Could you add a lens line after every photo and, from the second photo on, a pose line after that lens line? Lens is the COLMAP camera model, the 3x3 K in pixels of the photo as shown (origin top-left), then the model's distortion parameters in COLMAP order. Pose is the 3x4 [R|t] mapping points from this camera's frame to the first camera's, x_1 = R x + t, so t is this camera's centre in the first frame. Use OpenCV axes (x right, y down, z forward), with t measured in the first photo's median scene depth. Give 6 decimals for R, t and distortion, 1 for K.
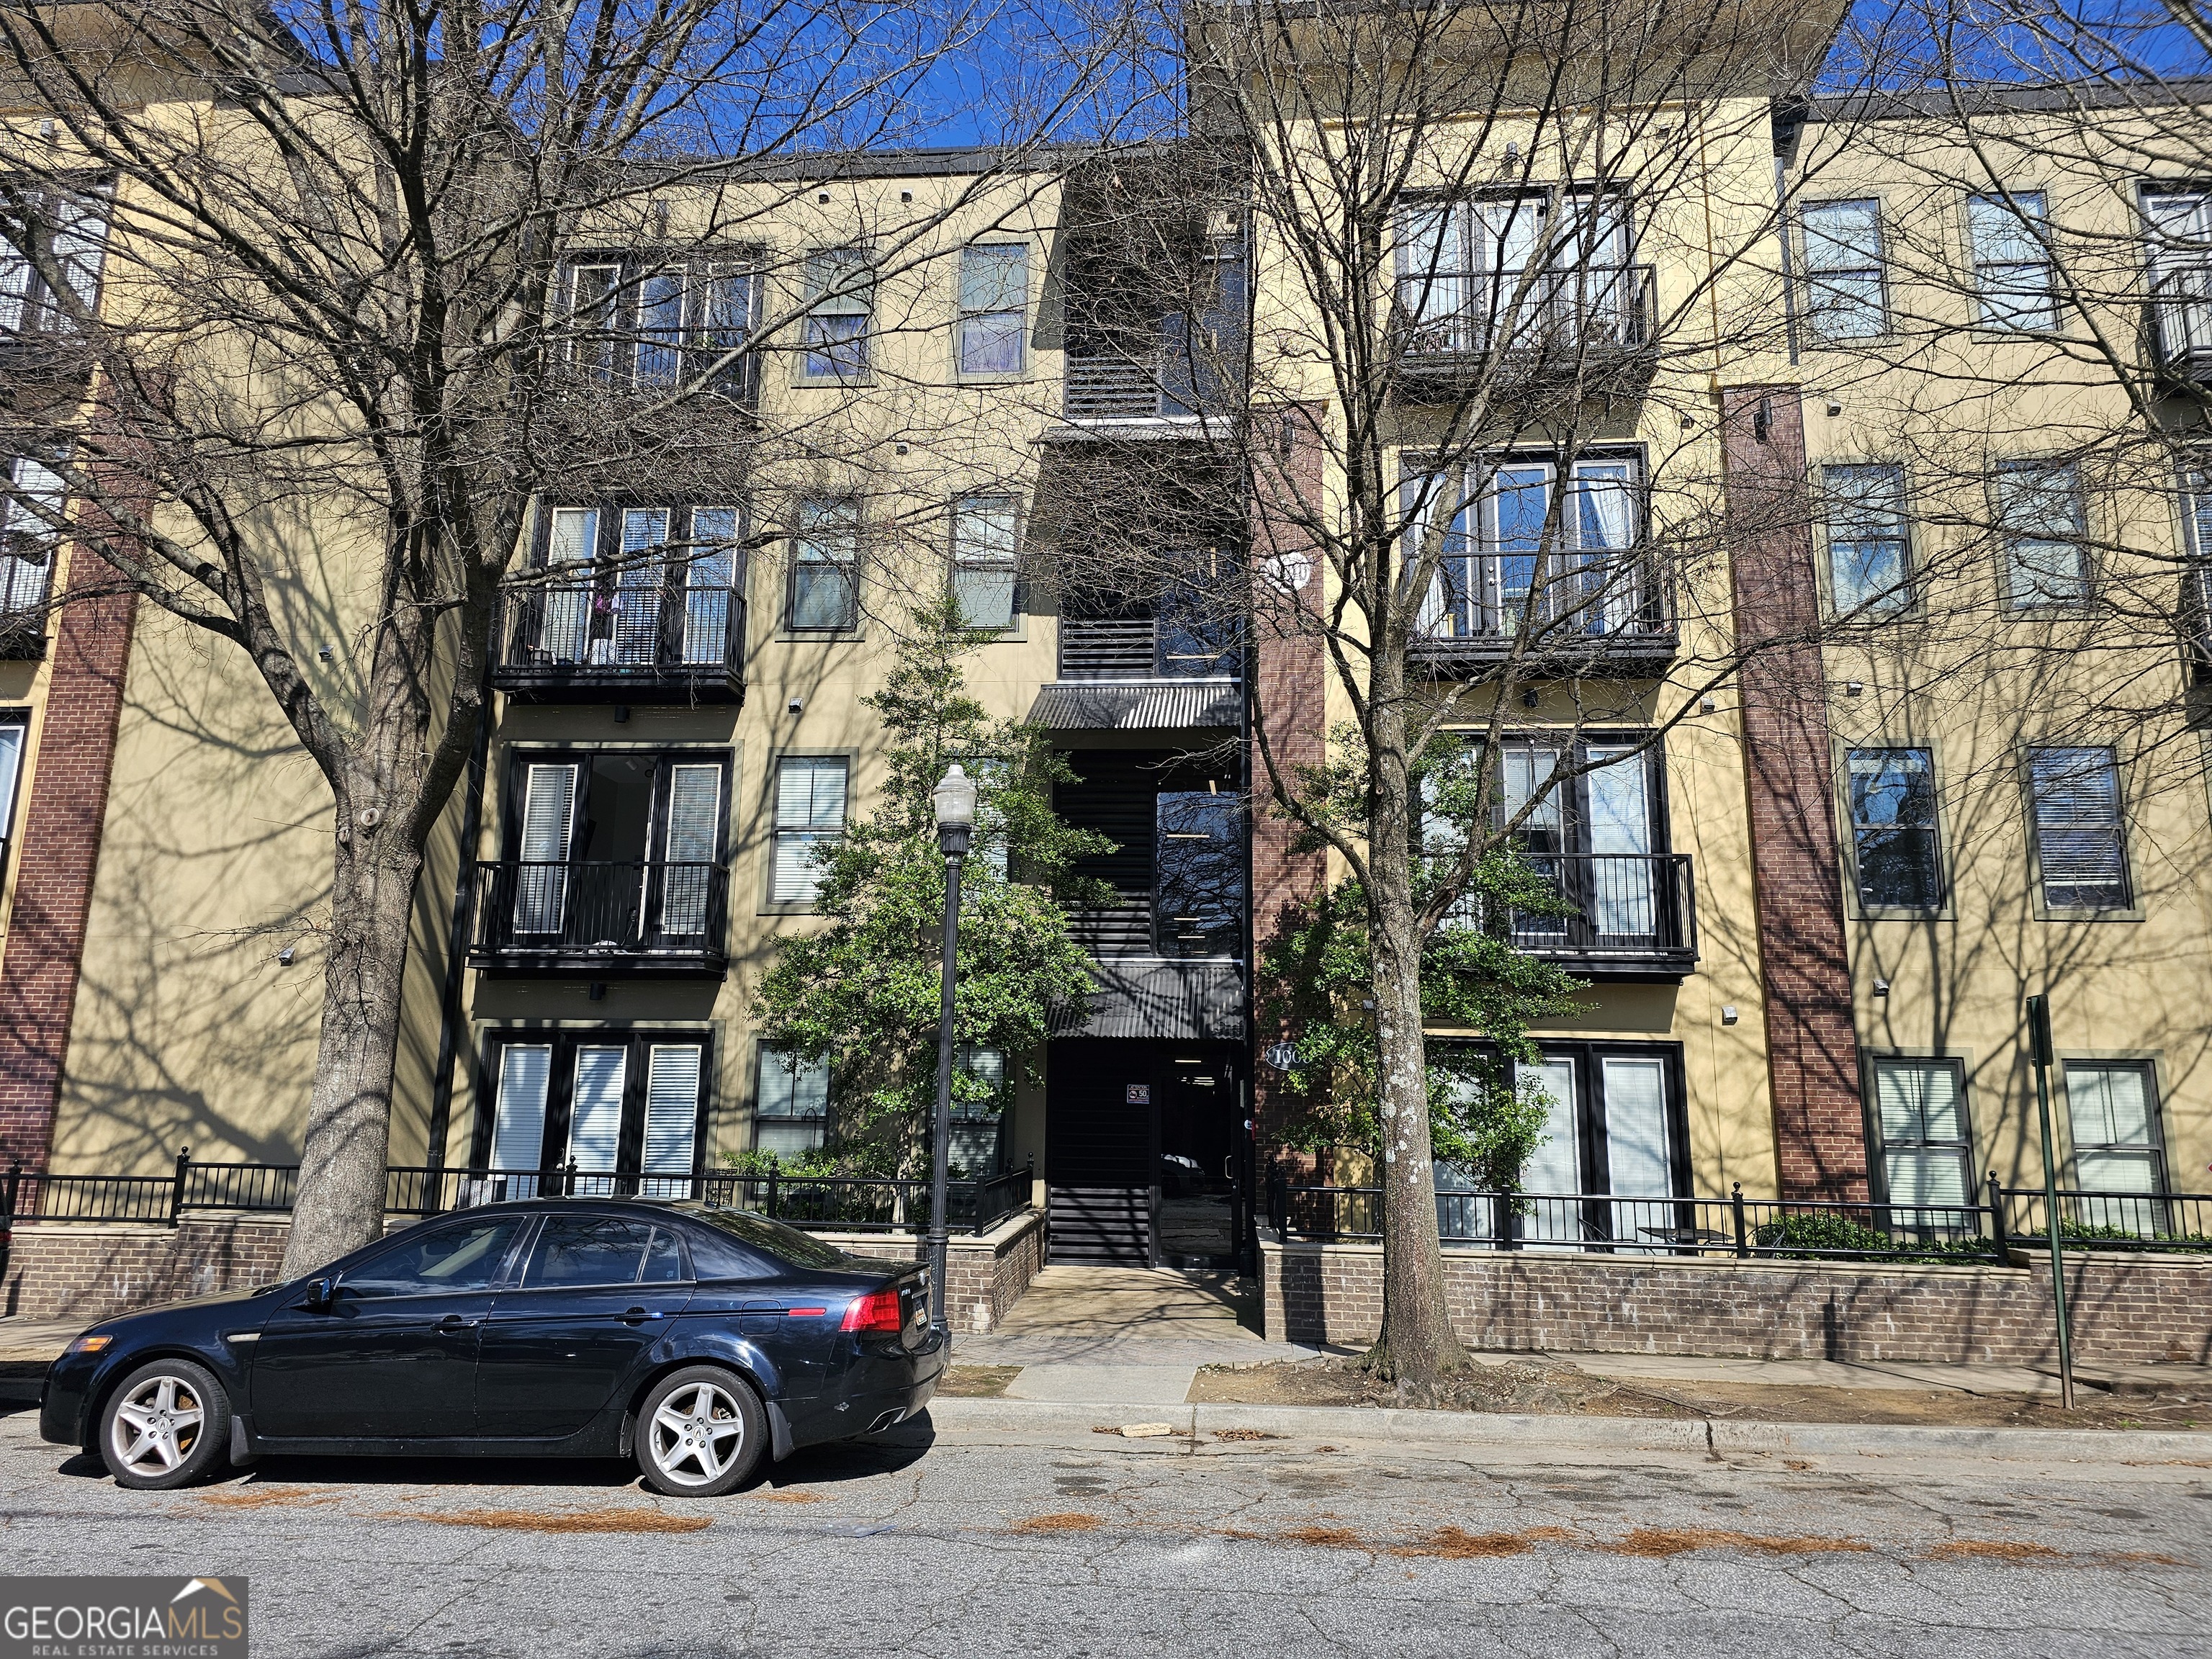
lens RADIAL K [[1449.6, 0, 1106.0], [0, 1449.6, 829.5], [0, 0, 1]] dist [0.026618, -0.003972]
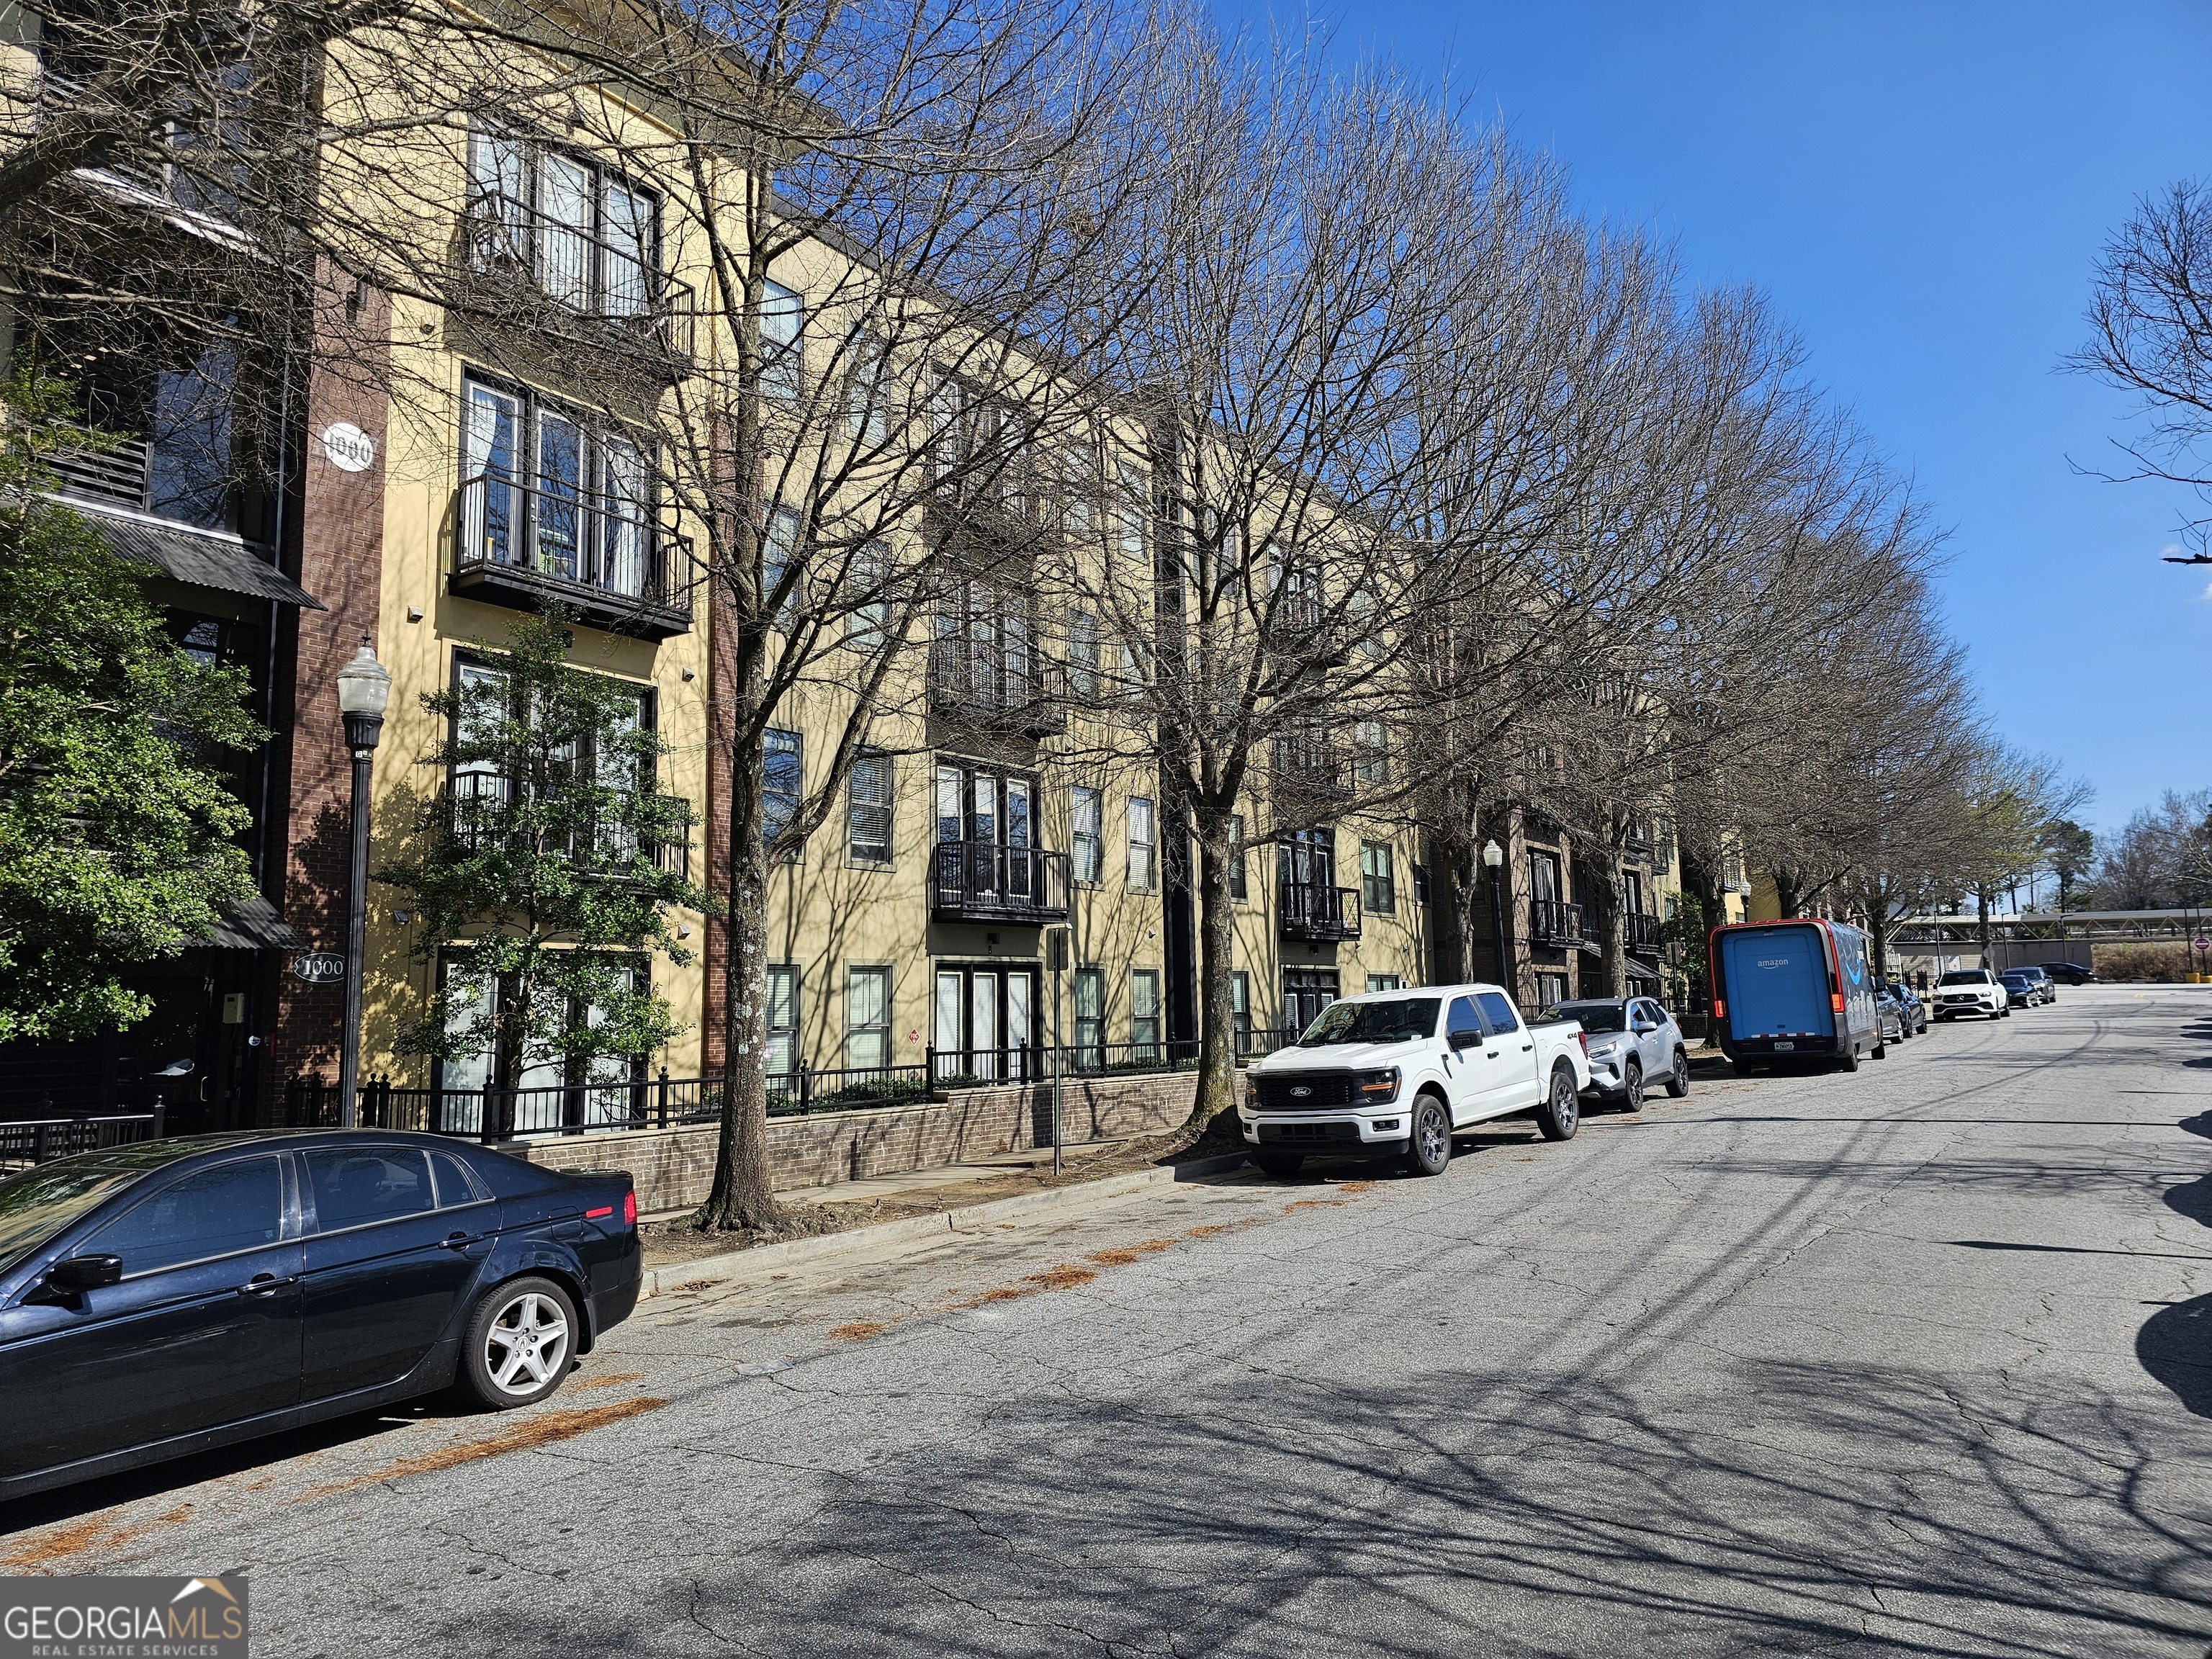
lens RADIAL K [[1449.6, 0, 1106.0], [0, 1449.6, 829.5], [0, 0, 1]] dist [0.026618, -0.003972]
pose [[0.503398, 0.080529, 0.860294, -0.440736], [-0.135870, 0.990638, -0.013226, 0.009982], [-0.853305, -0.110230, 0.509627, 0.083701]]
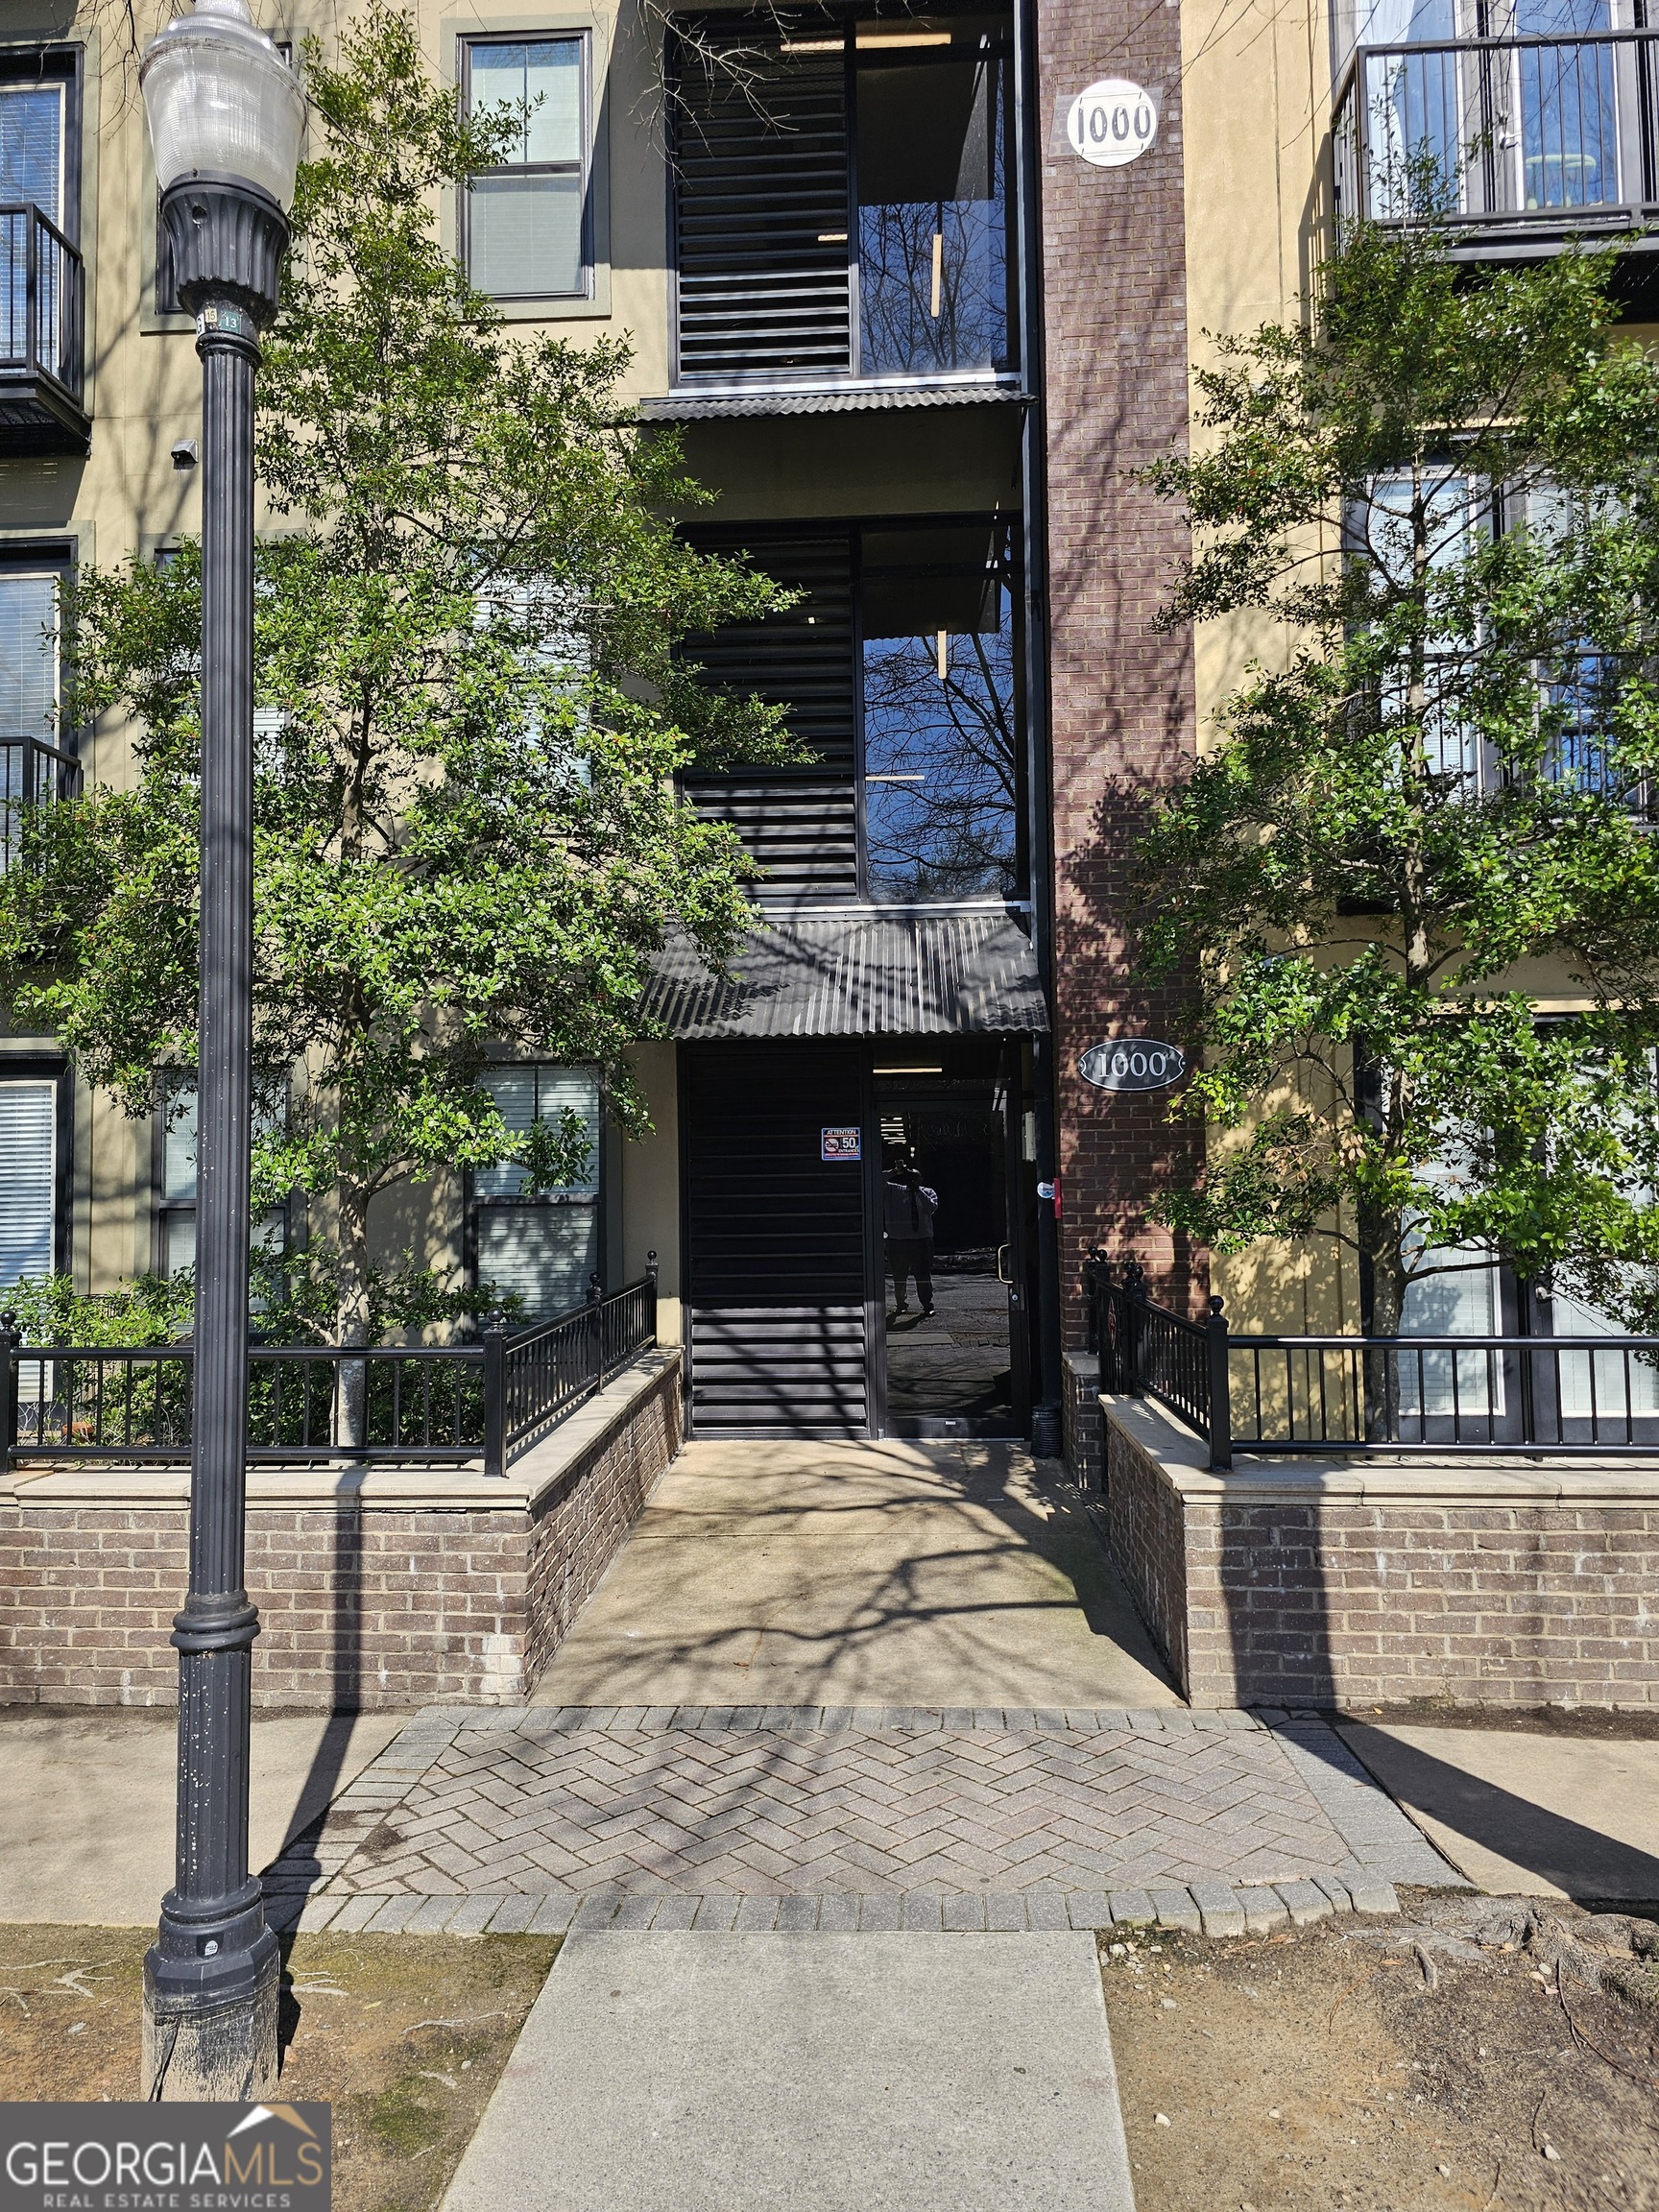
lens RADIAL K [[1449.6, 0, 829.5], [0, 1449.6, 1106.0], [0, 0, 1]] dist [0.026618, -0.003972]
pose [[0.998877, -0.026486, 0.039276, -0.002656], [0.020992, 0.990730, 0.134215, 0.095515], [-0.042467, -0.133240, 0.990174, 0.472837]]
